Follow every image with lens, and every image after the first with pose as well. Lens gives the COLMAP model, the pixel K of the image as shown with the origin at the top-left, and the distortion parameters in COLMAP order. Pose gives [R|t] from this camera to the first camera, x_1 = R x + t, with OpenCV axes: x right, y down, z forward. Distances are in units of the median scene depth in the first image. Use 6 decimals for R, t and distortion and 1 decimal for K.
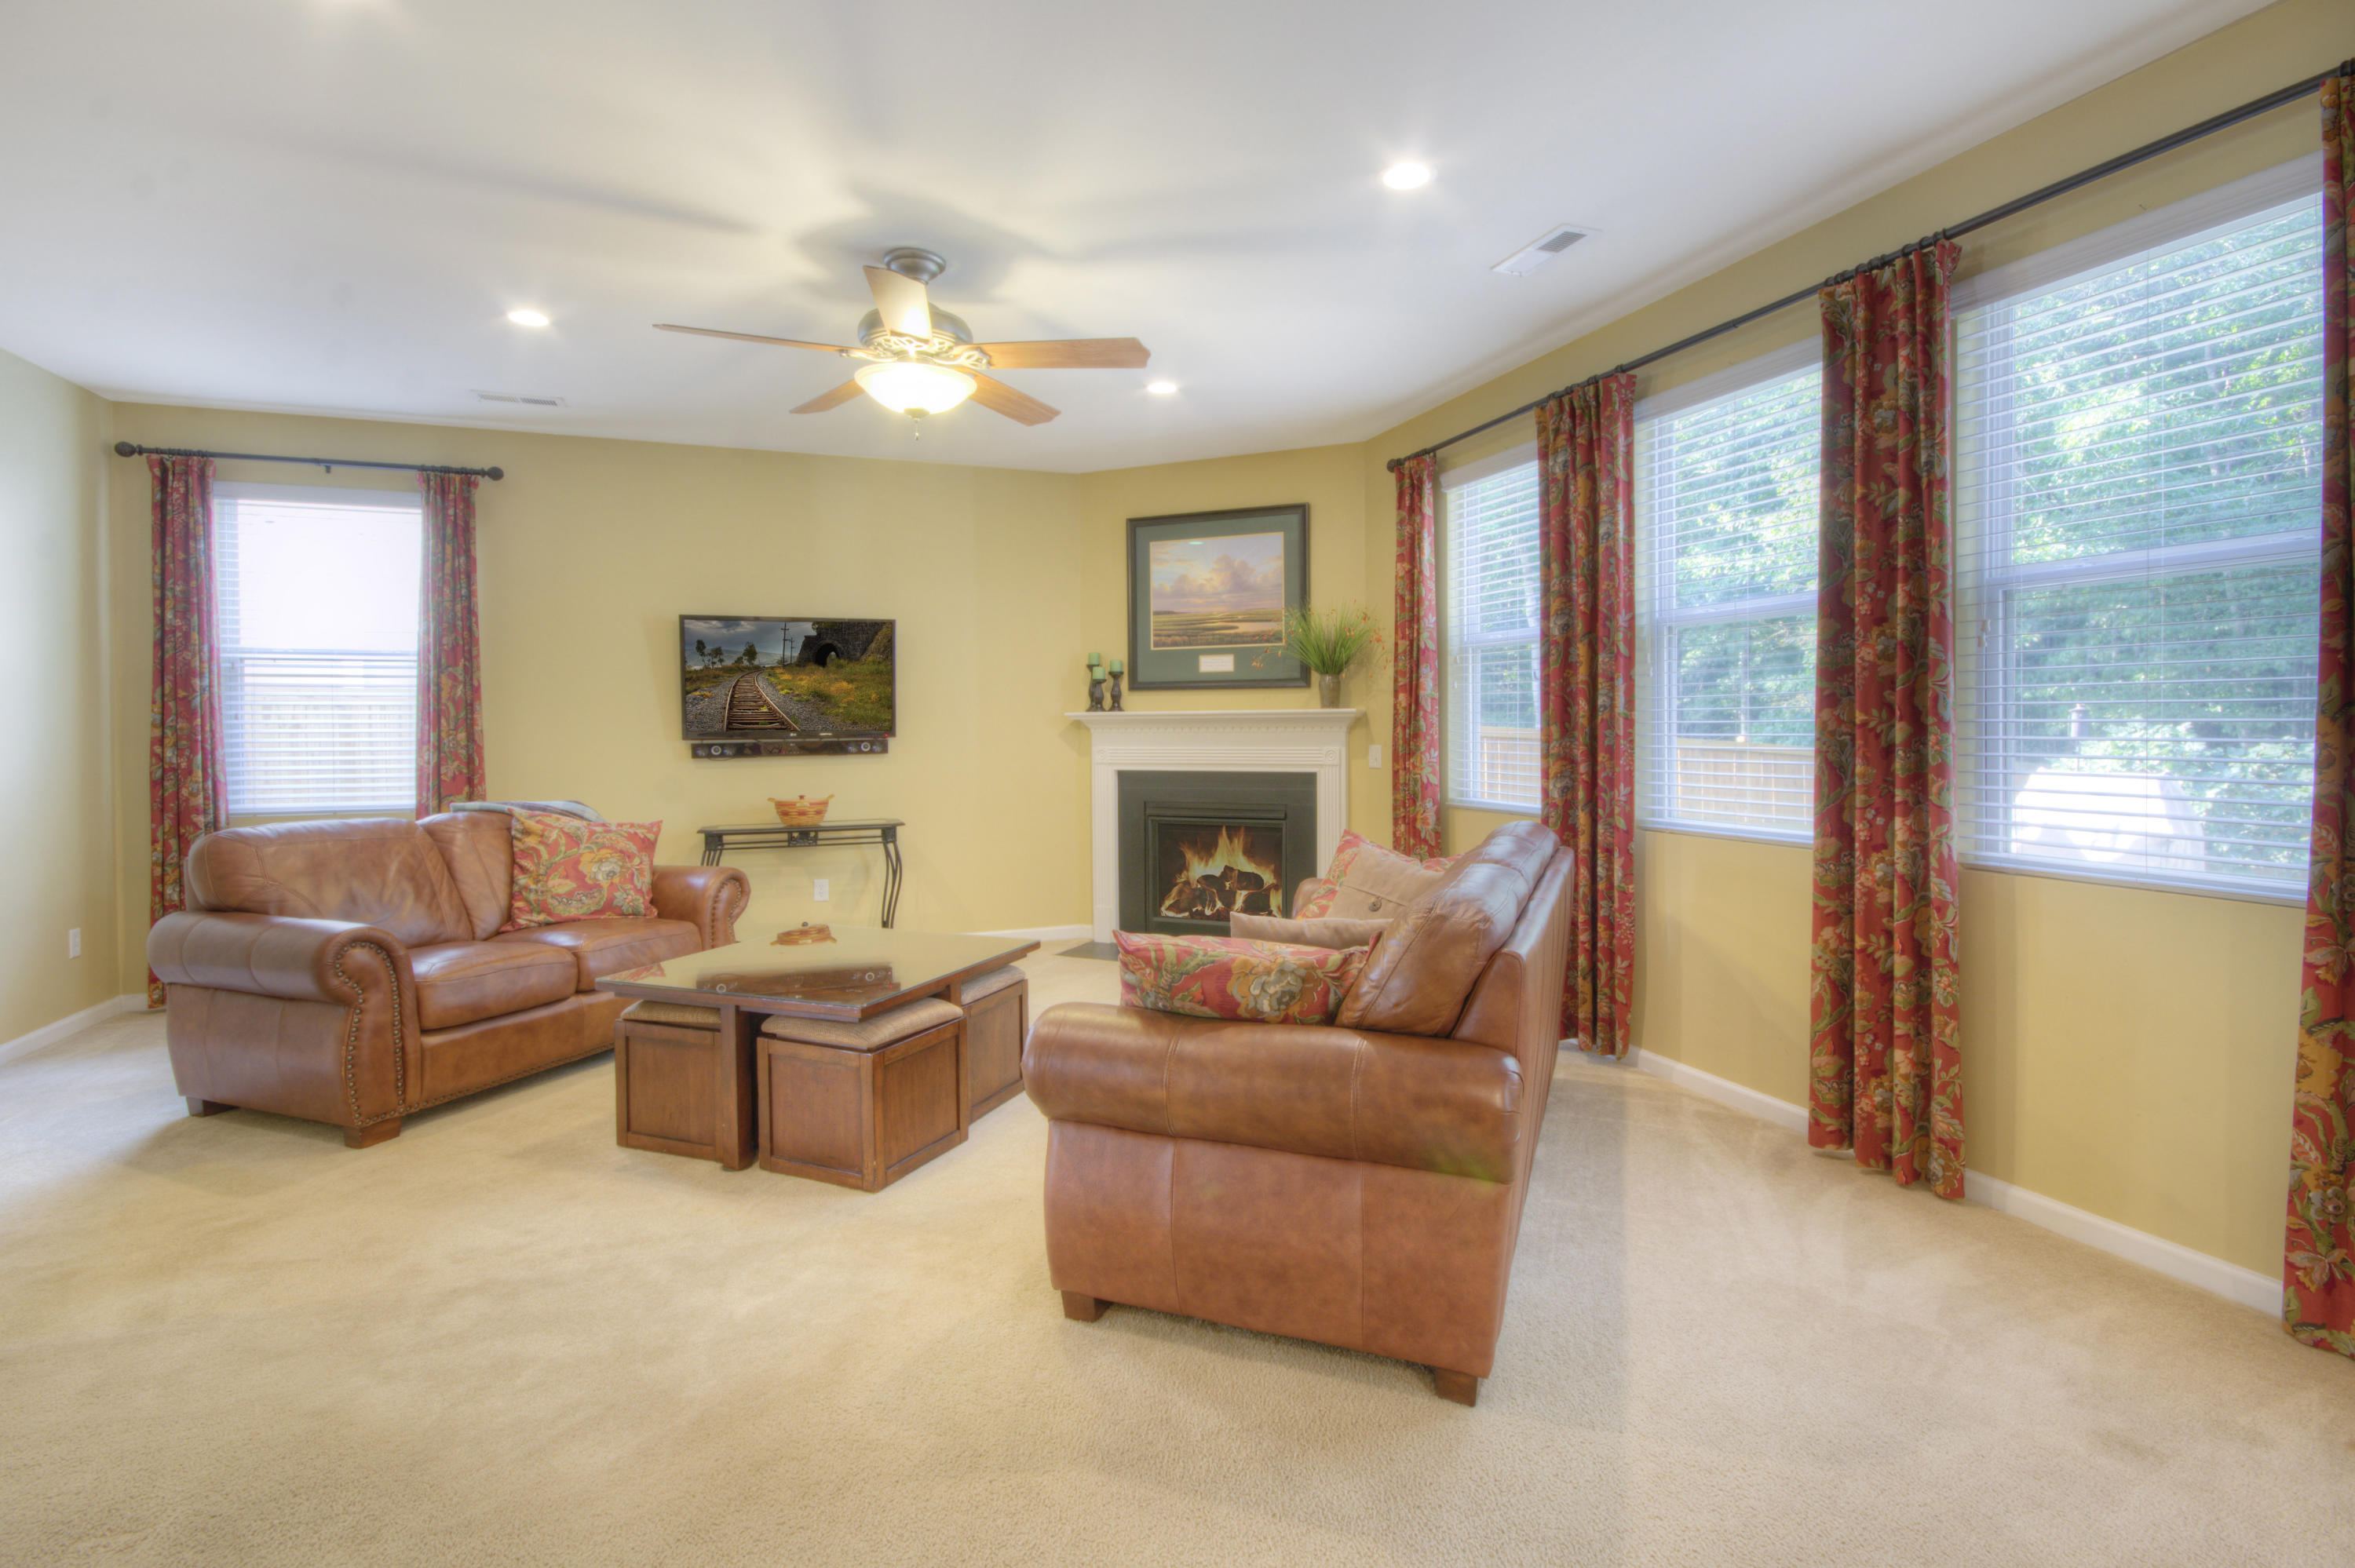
lens RADIAL K [[1092.8, 0, 1174.5], [0, 1092.8, 749.9], [0, 0, 1]] dist [0.002381, -0.004911]
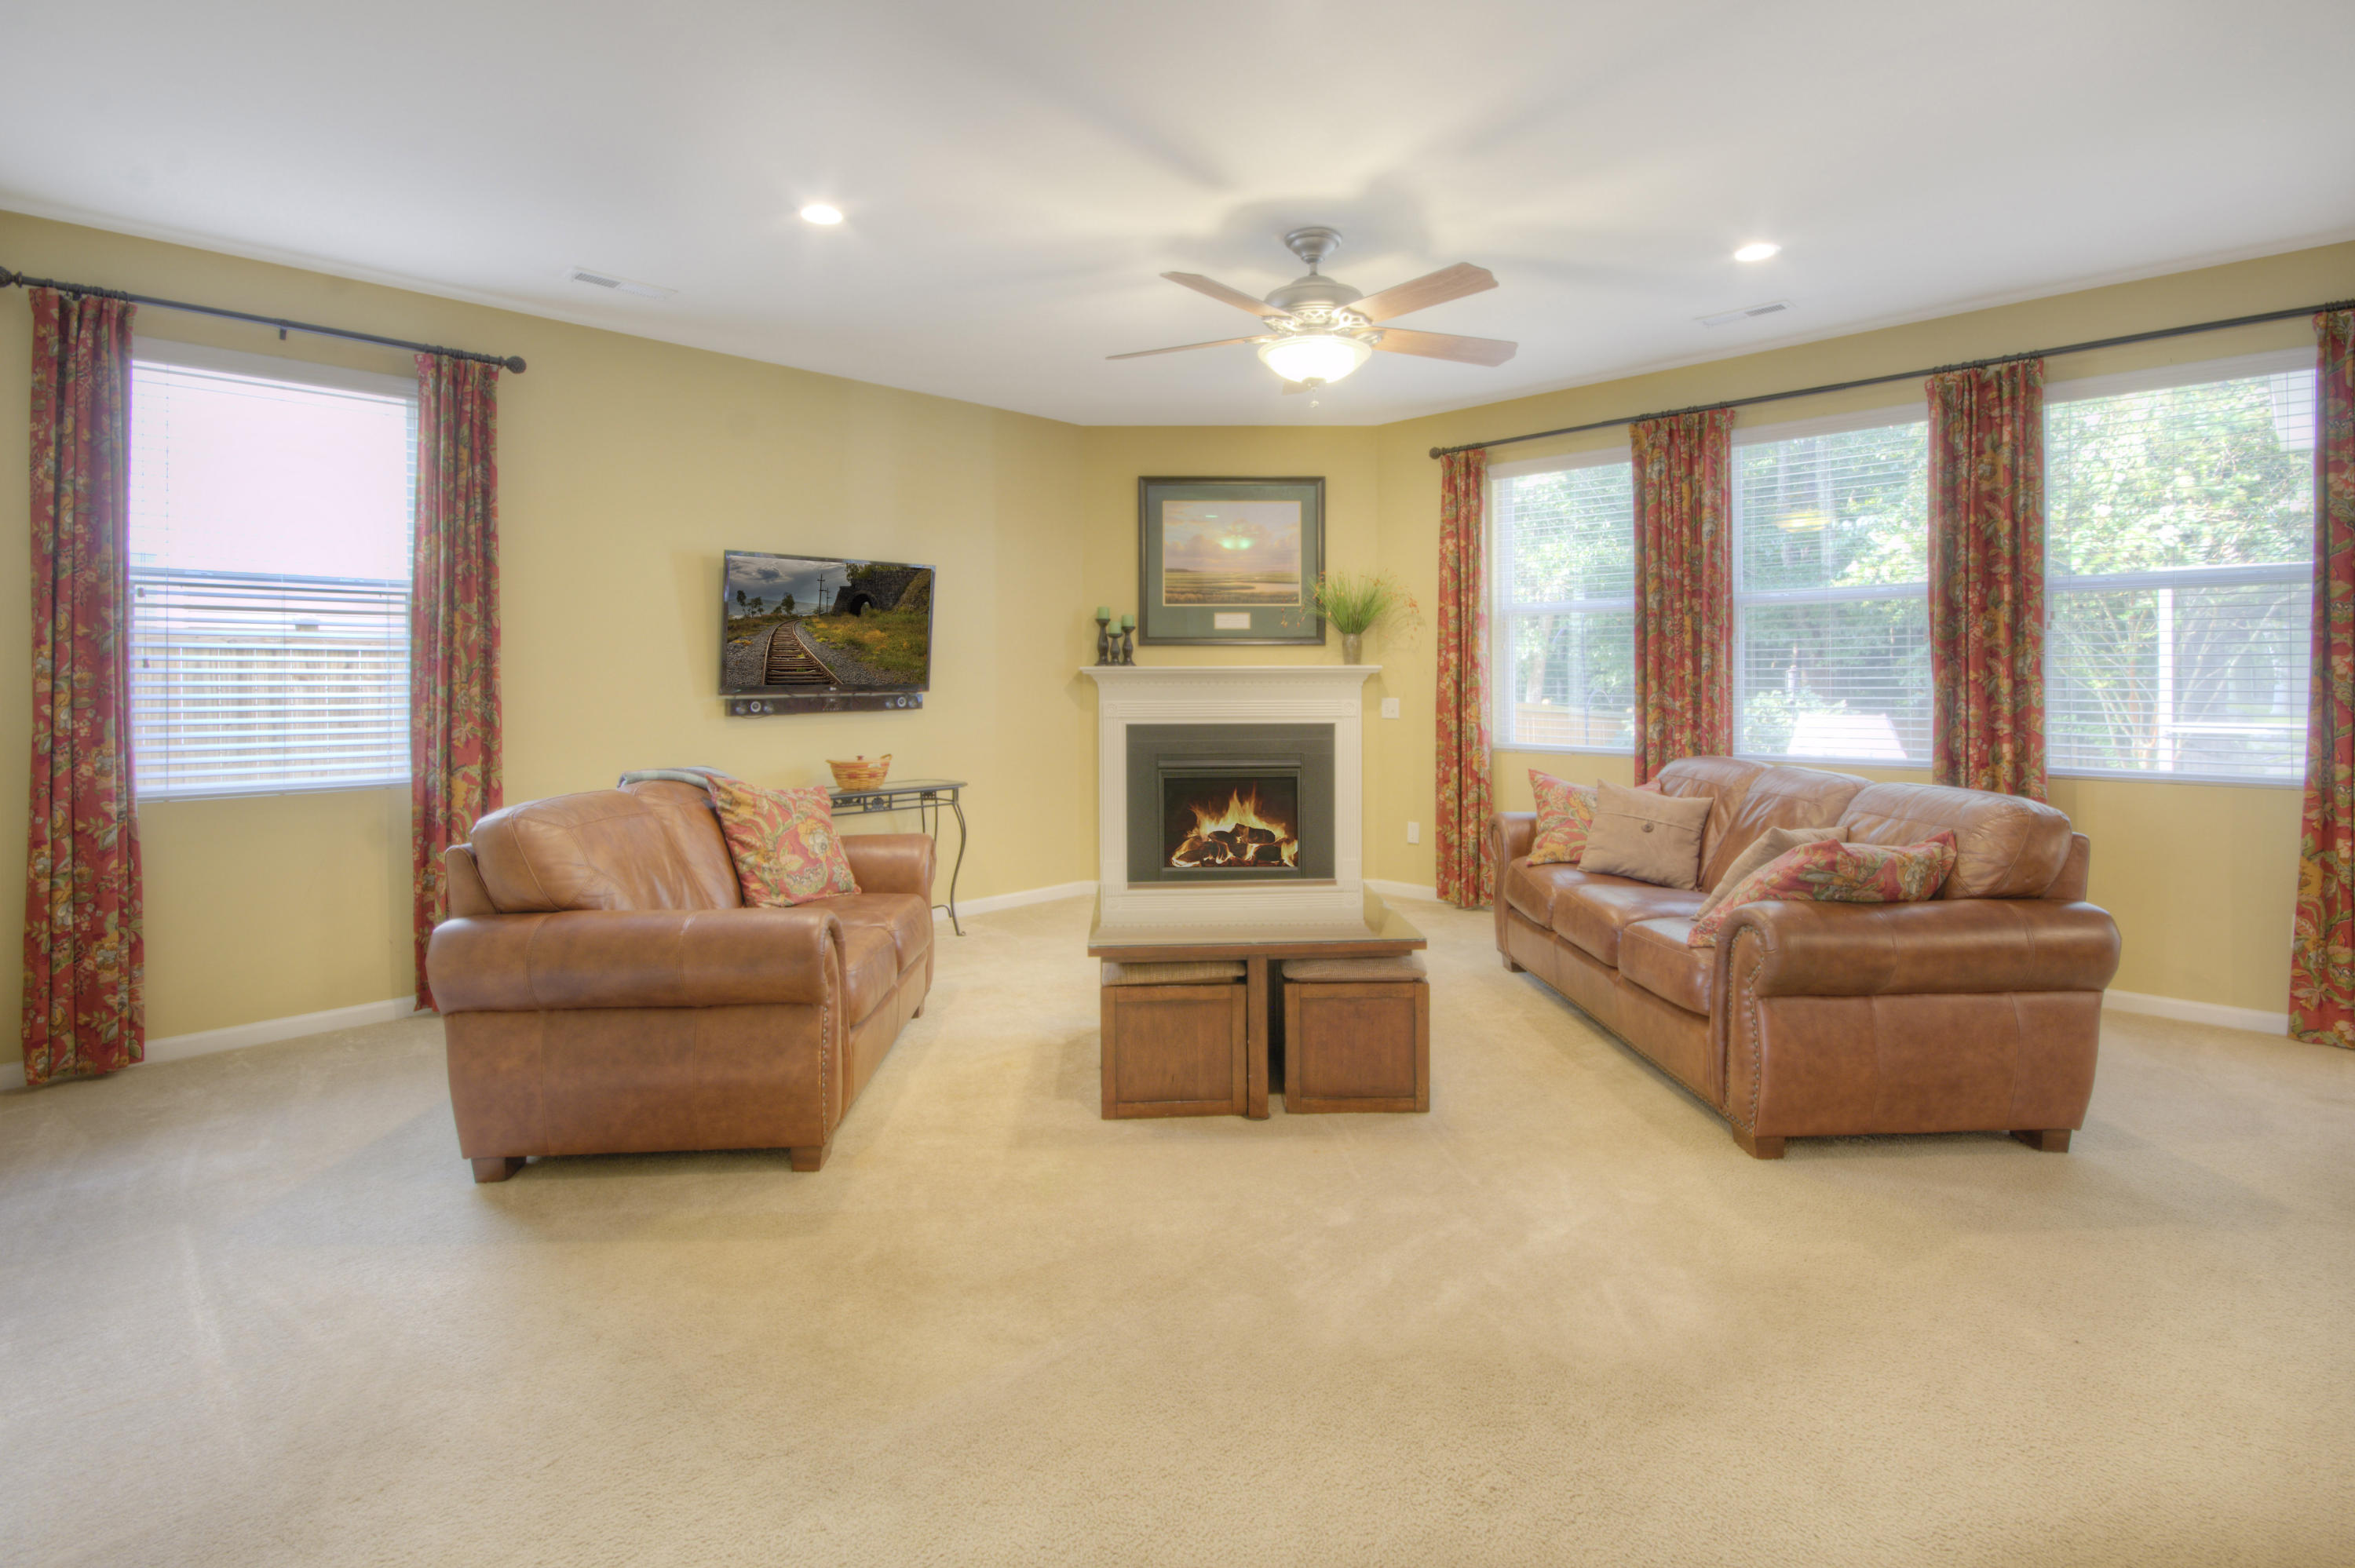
lens RADIAL K [[1115.4, 0, 1194.7], [0, 1115.4, 689.7], [0, 0, 1]] dist [-0.002313, -0.000344]
pose [[0.910800, -0.000532, 0.412847, -0.518760], [0.006571, 0.999891, -0.013210, 0.000938], [-0.412795, 0.014744, 0.910705, 0.048389]]
